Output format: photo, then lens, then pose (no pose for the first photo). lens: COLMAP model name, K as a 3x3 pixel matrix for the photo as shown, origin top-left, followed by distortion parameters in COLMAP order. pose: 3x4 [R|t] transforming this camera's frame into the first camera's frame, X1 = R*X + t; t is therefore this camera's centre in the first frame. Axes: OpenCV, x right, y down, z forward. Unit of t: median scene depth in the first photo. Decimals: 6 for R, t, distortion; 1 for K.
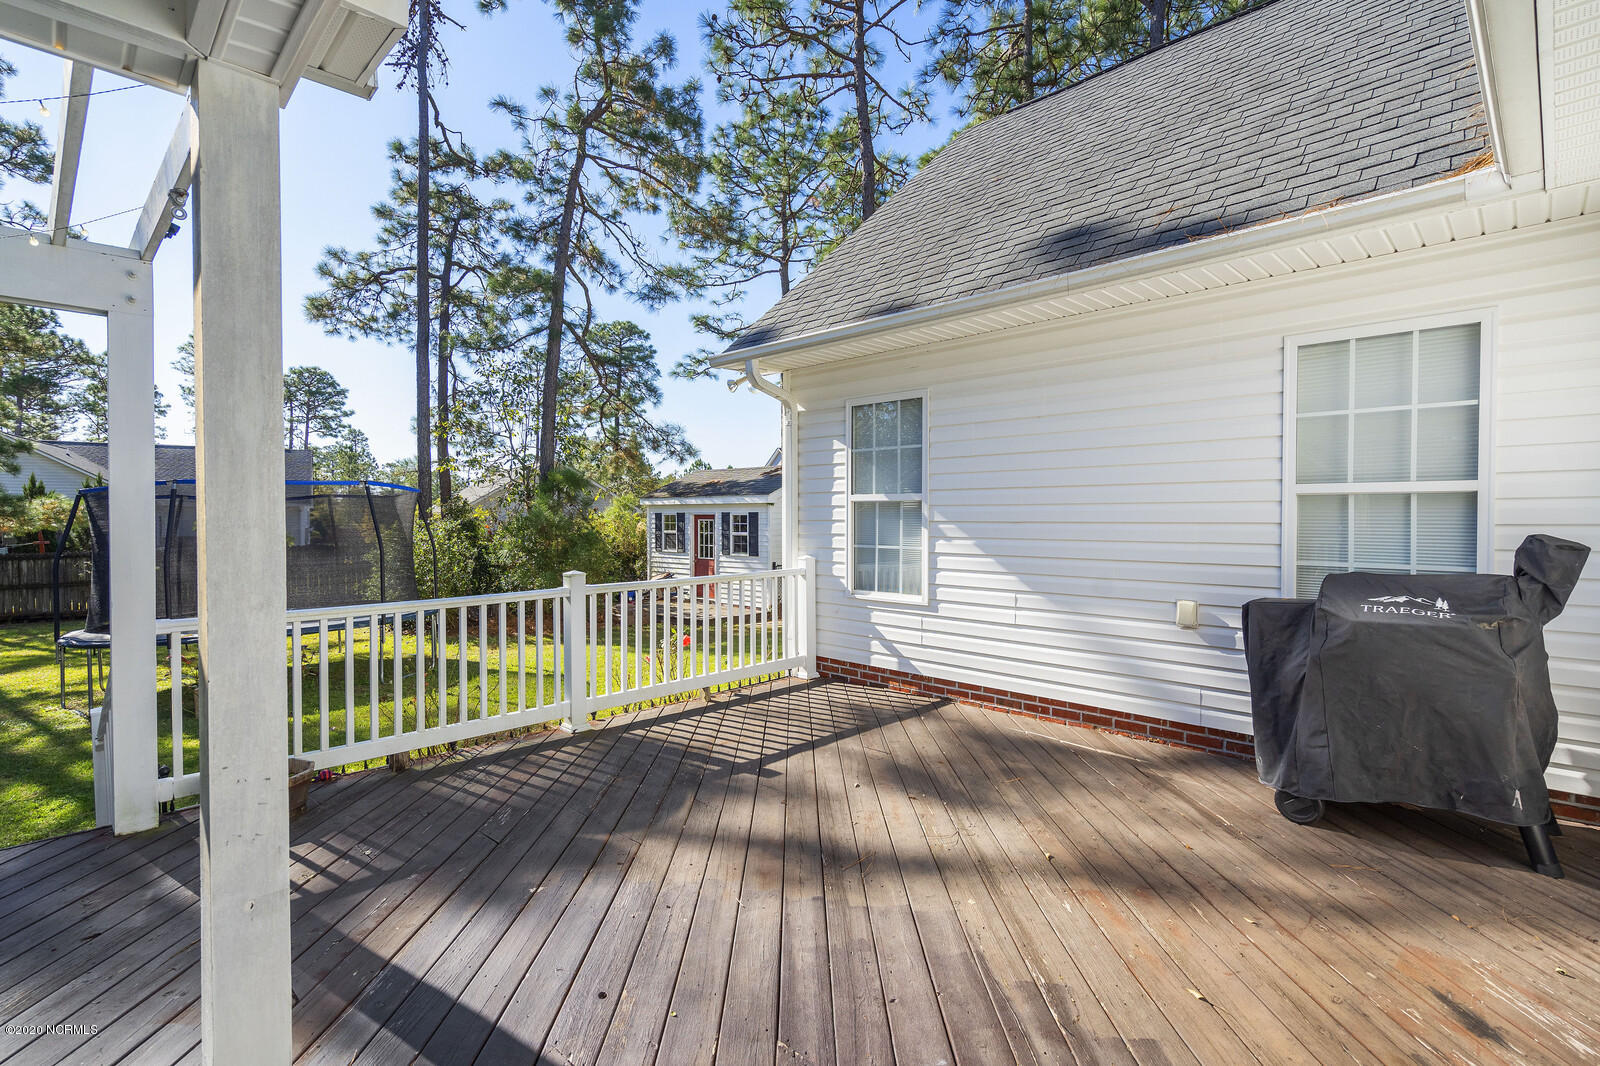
lens RADIAL K [[755.4, 0, 790.3], [0, 755.4, 529.9], [0, 0, 1]] dist [0.000232, 0.000418]
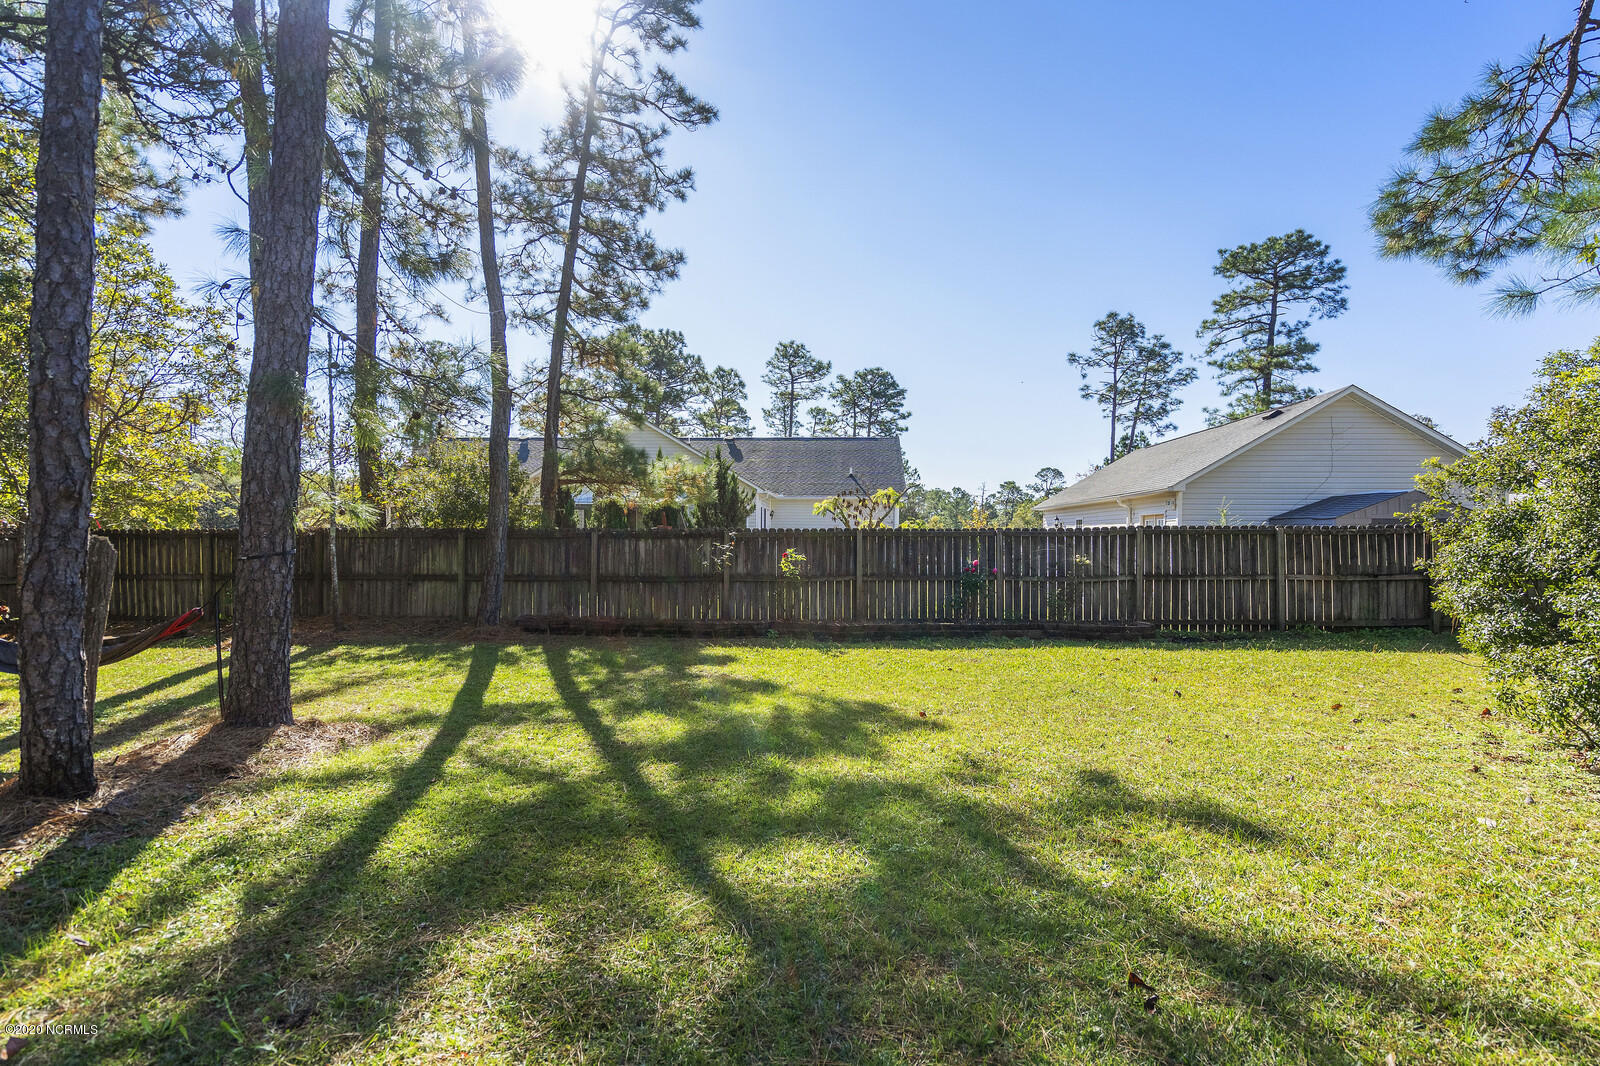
lens RADIAL K [[762.0, 0, 755.3], [0, 762.0, 548.0], [0, 0, 1]] dist [0.000996, 0.000440]
pose [[0.782540, 0.017015, -0.622368, -0.483782], [-0.019610, 0.999804, 0.002676, 0.040955], [0.622292, 0.010111, 0.782720, 0.501471]]
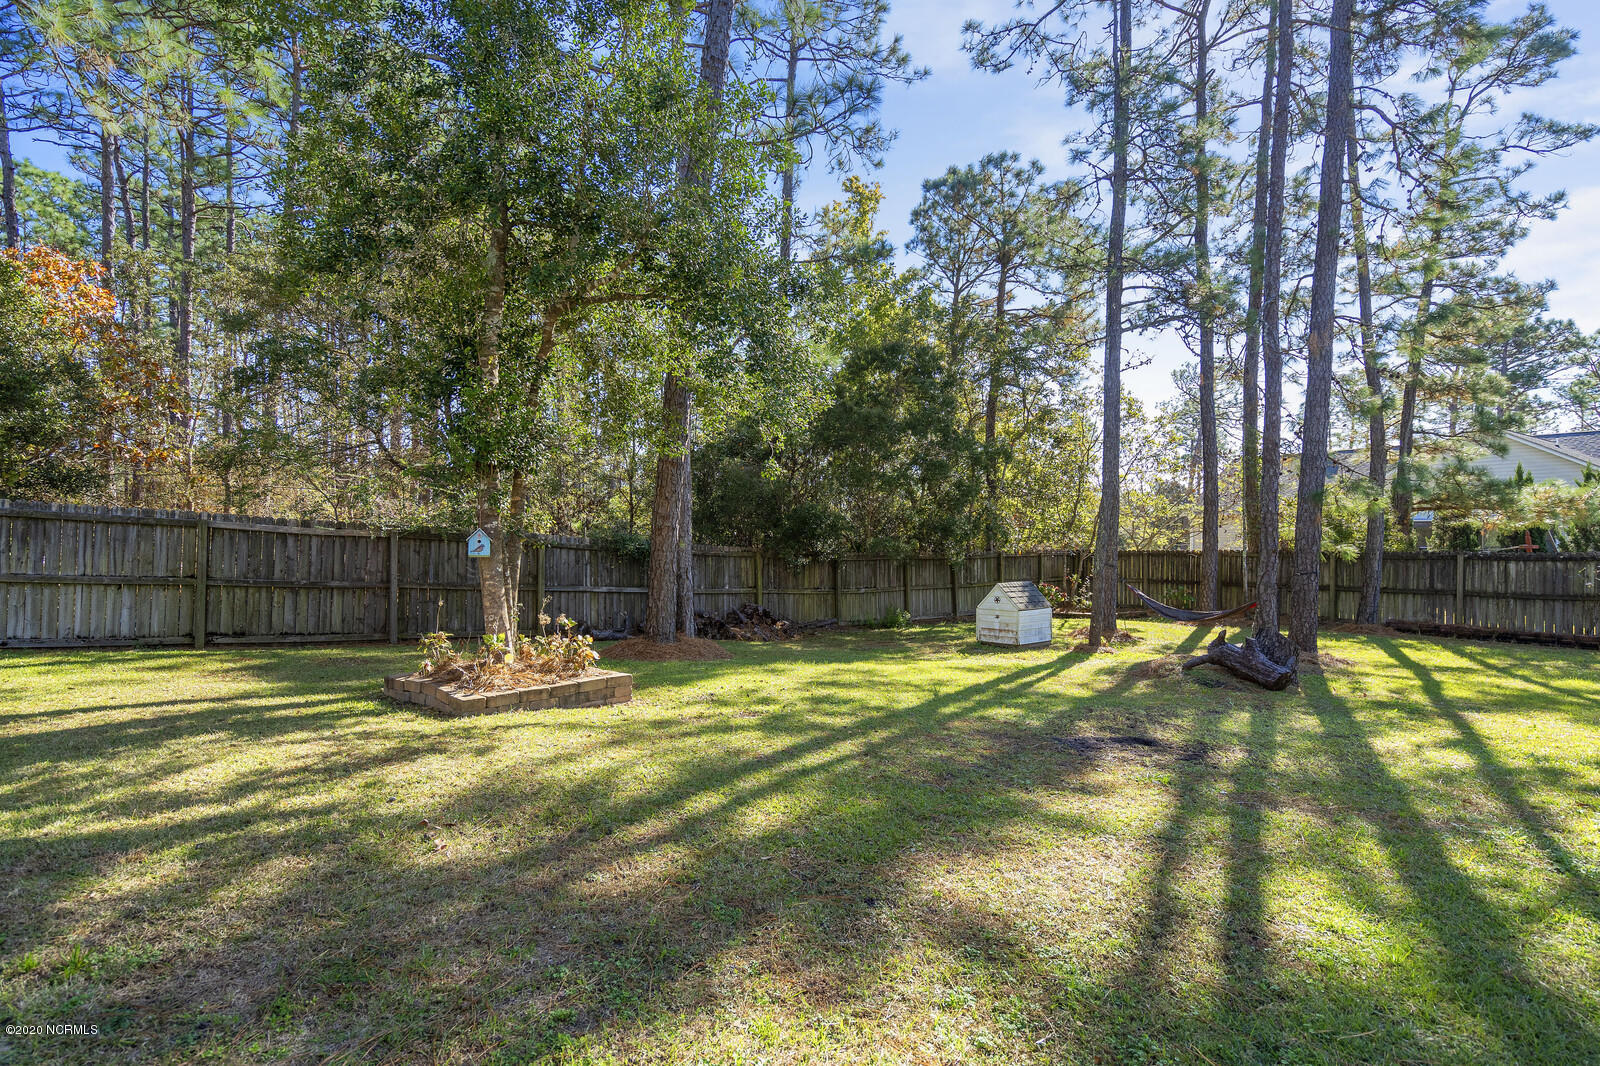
lens RADIAL K [[813.8, 0, 800.0], [0, 813.8, 533.0], [0, 0, 1]] dist [0.003603, 0.000777]
pose [[0.071146, -0.003652, -0.997459, -0.219152], [-0.024140, 0.999694, -0.005382, 0.030707], [0.997174, 0.024461, 0.071036, 0.201505]]
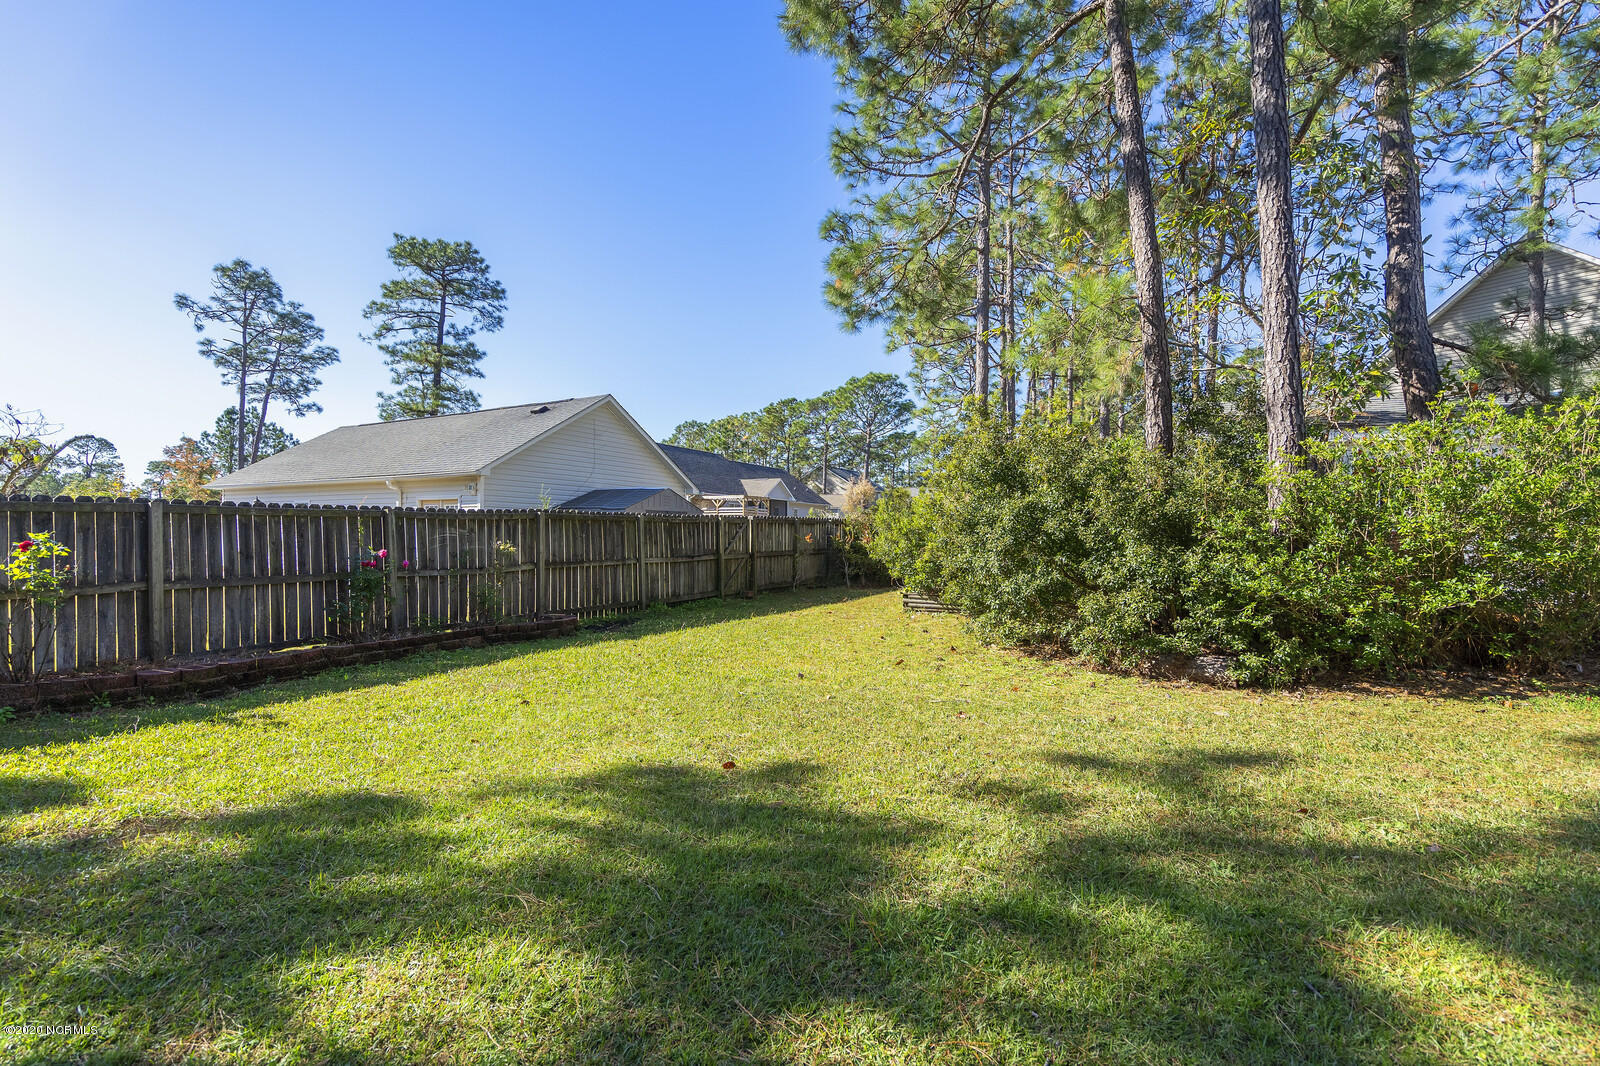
lens RADIAL K [[755.7, 0, 850.5], [0, 755.7, 532.6], [0, 0, 1]] dist [-0.001681, -0.000046]
pose [[0.878484, 0.012669, 0.477603, -0.684751], [-0.002072, 0.999740, -0.022708, 0.047879], [-0.477767, 0.018959, 0.878282, 0.577511]]
